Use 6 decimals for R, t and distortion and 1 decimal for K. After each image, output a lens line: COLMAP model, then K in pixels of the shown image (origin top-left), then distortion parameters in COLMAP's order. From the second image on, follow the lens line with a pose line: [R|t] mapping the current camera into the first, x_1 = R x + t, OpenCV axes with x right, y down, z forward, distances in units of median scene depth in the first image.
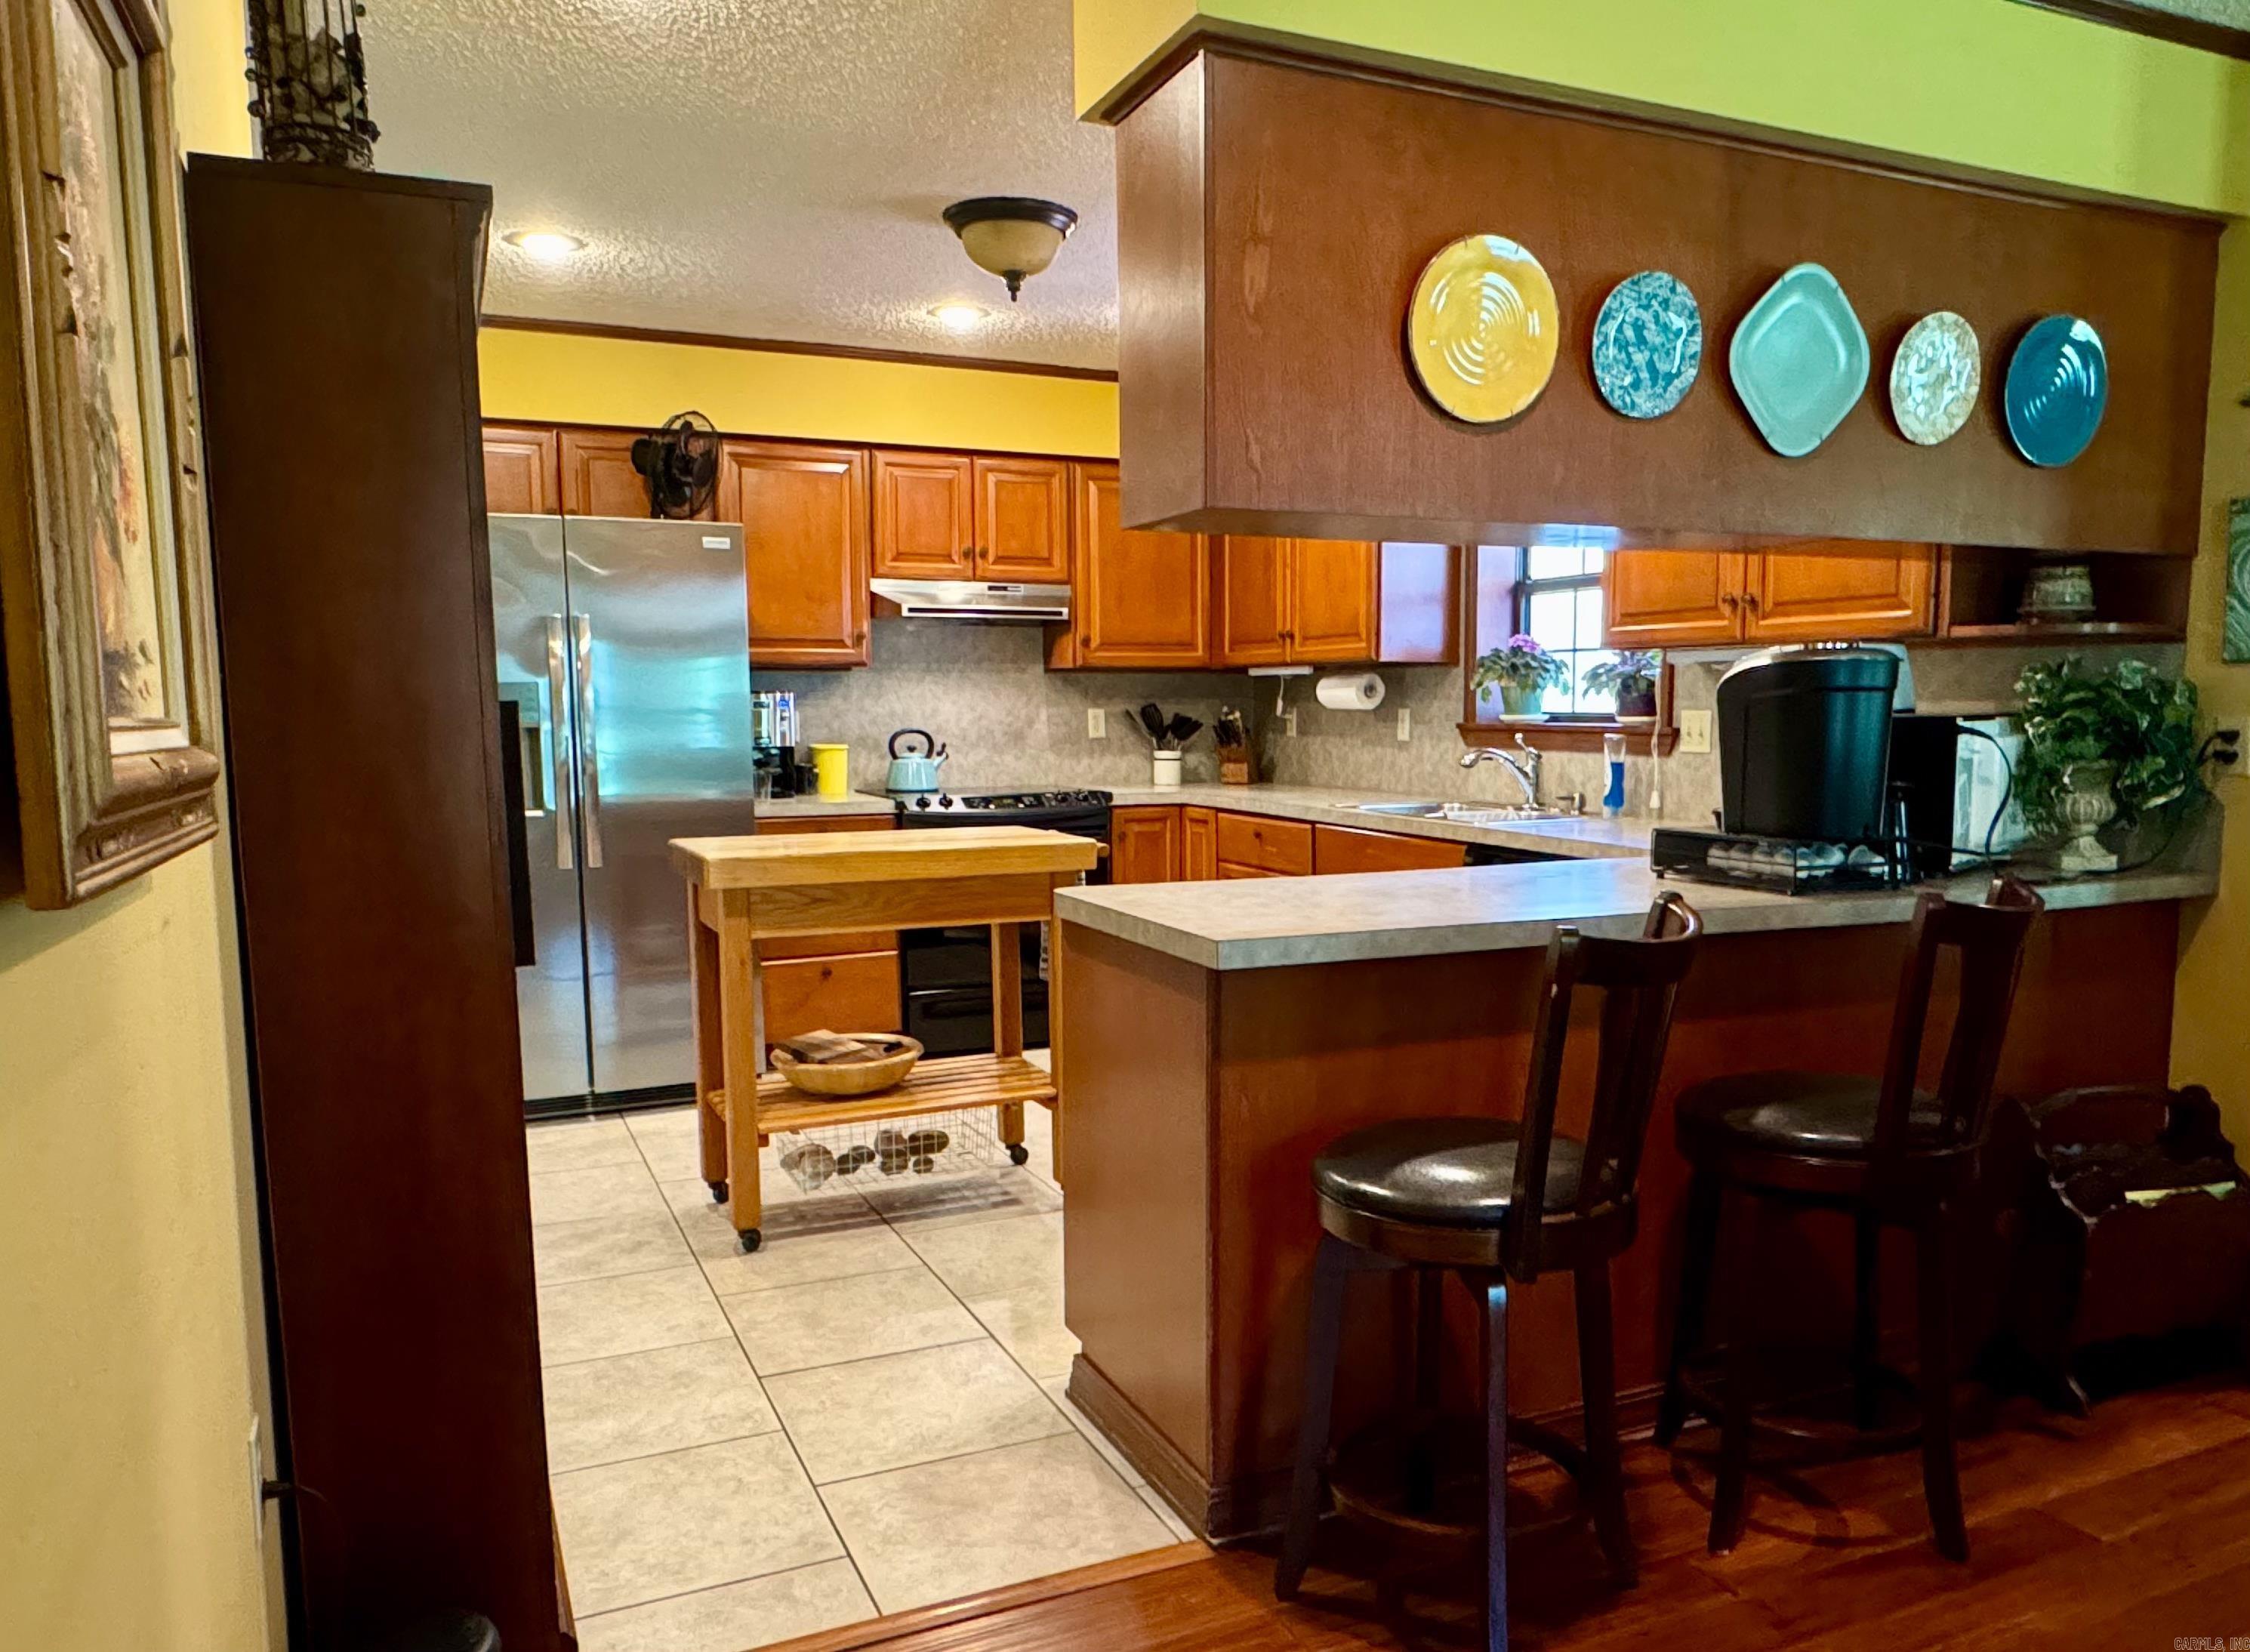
lens RADIAL K [[1515.4, 0, 1125.0], [0, 1515.4, 826.0], [0, 0, 1]] dist [0.235230, 0.000033]
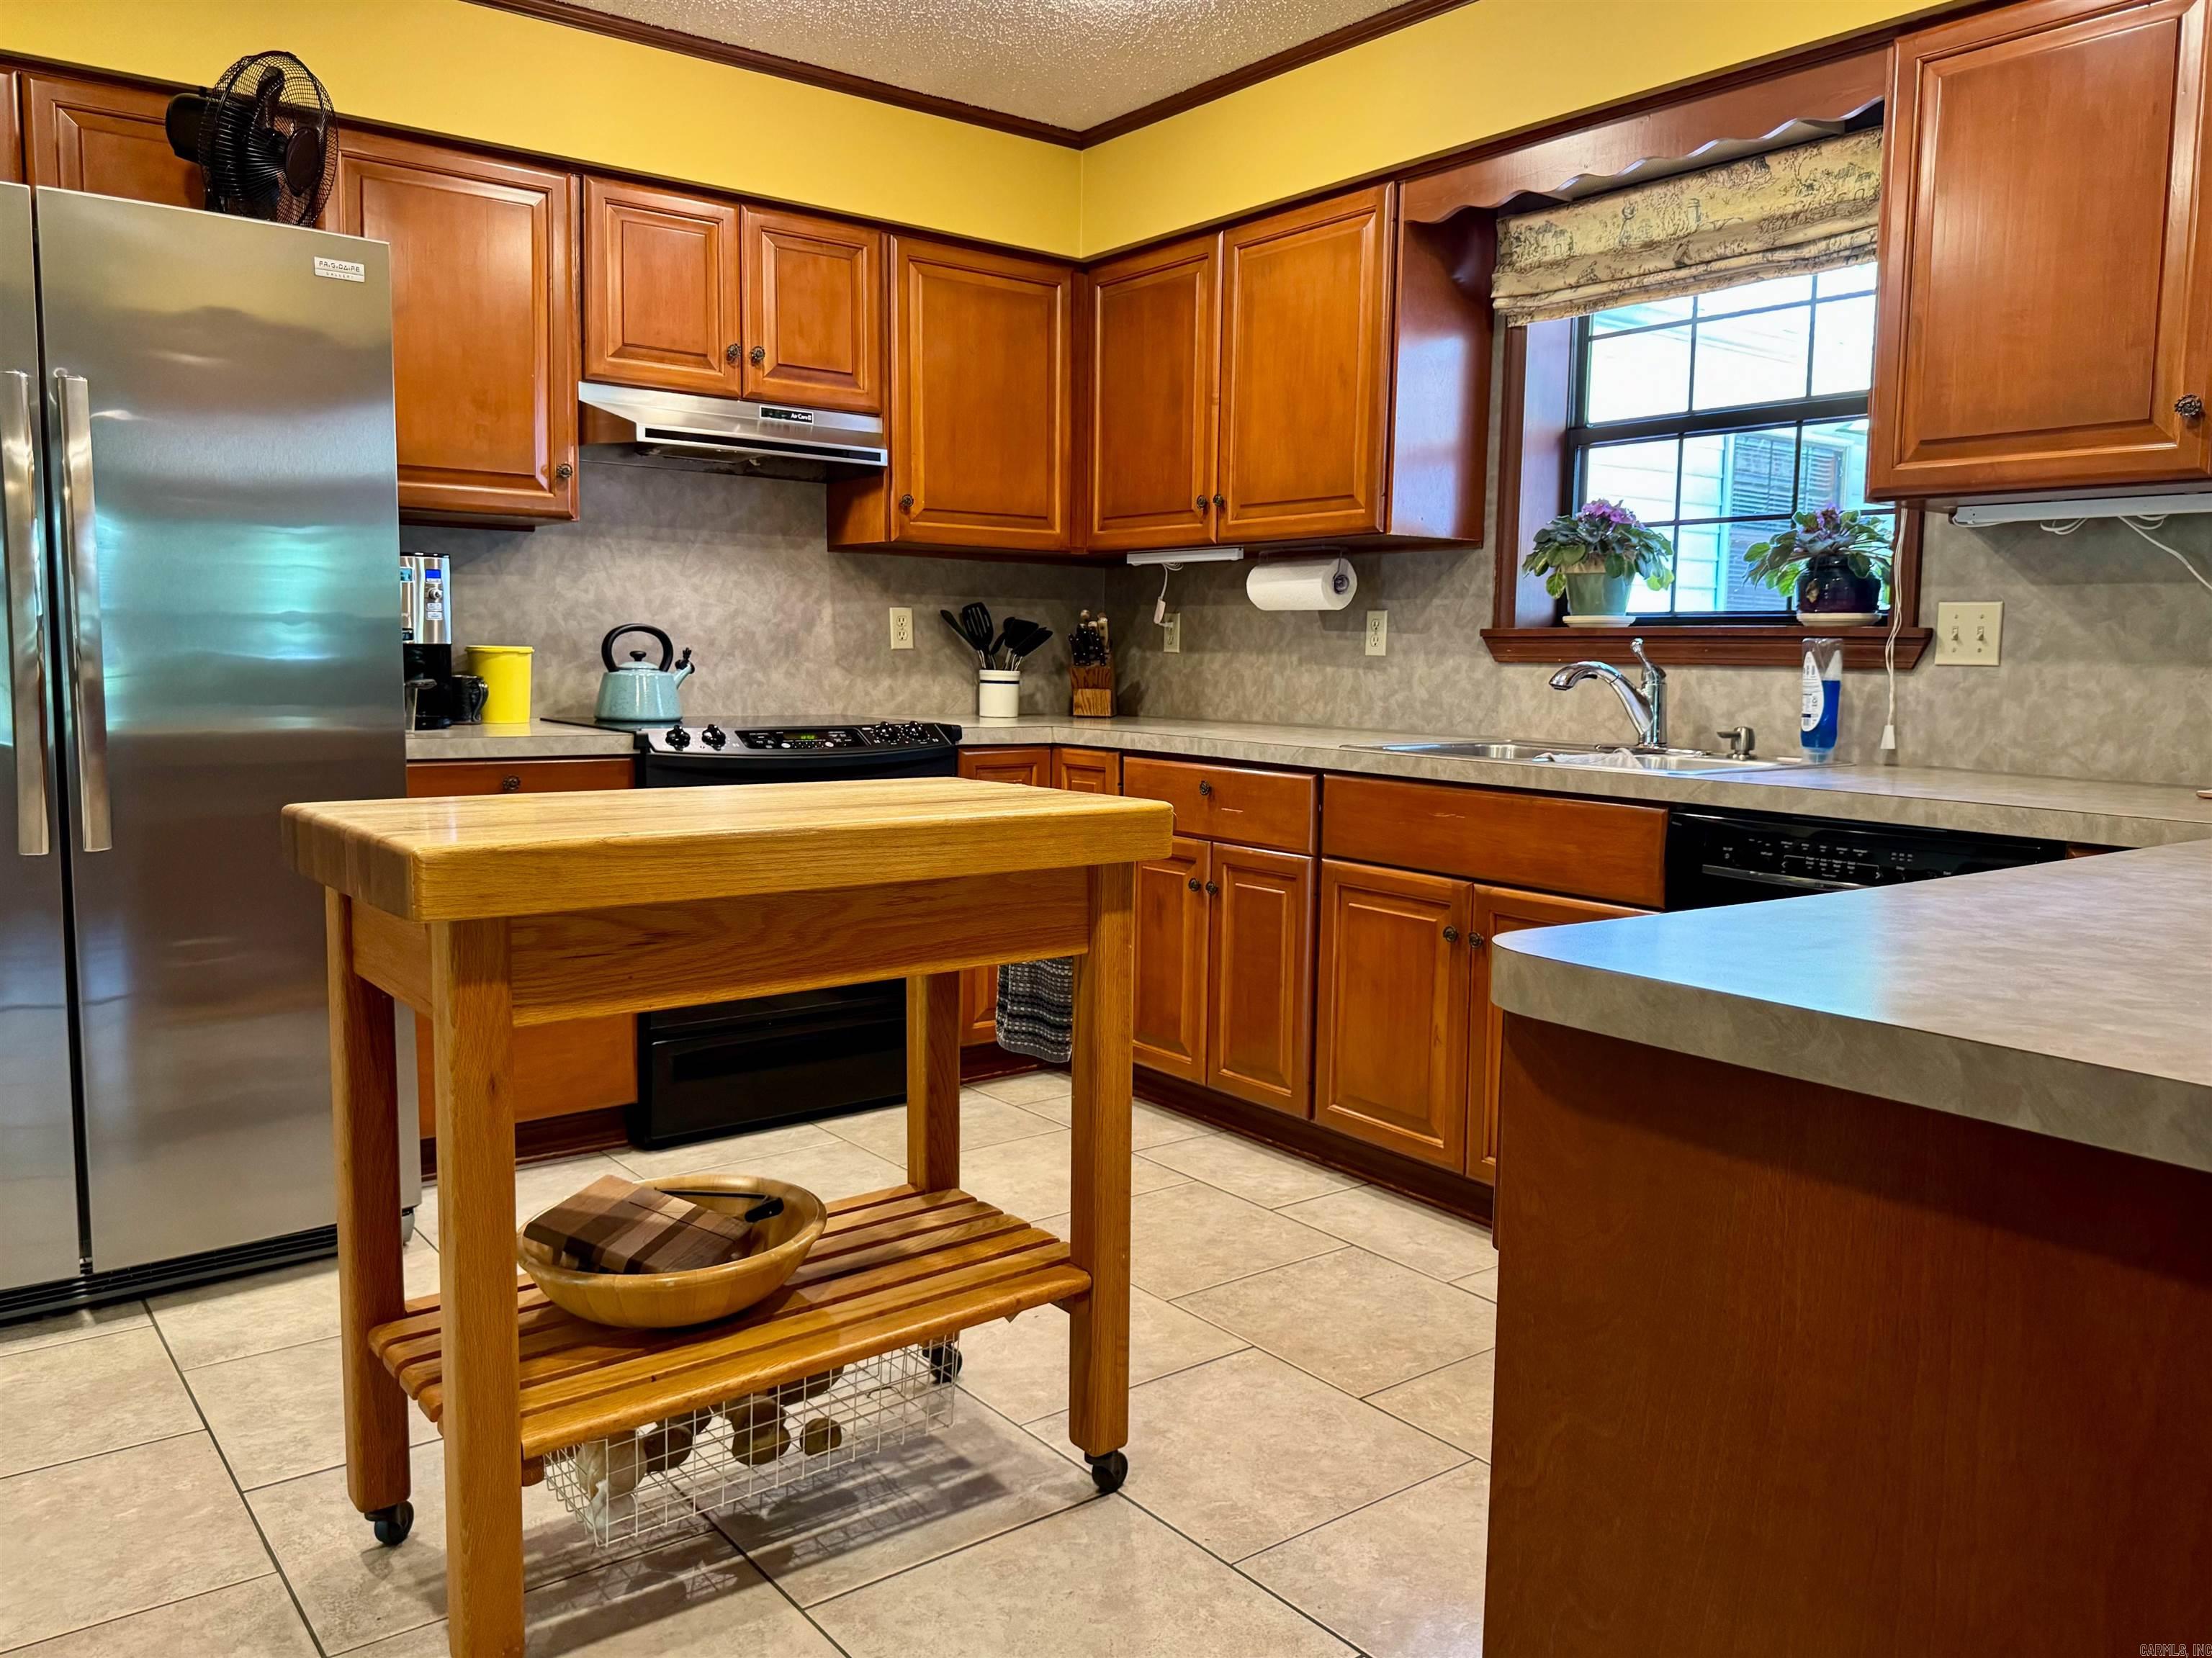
lens RADIAL K [[1605.1, 0, 1106.5], [0, 1605.1, 787.1], [0, 0, 1]] dist [0.208694, -0.169739]
pose [[0.974276, 0.000329, 0.225356, -0.104784], [-0.002040, 0.999971, 0.007361, -0.000360], [-0.225347, -0.007631, 0.974249, 0.284237]]
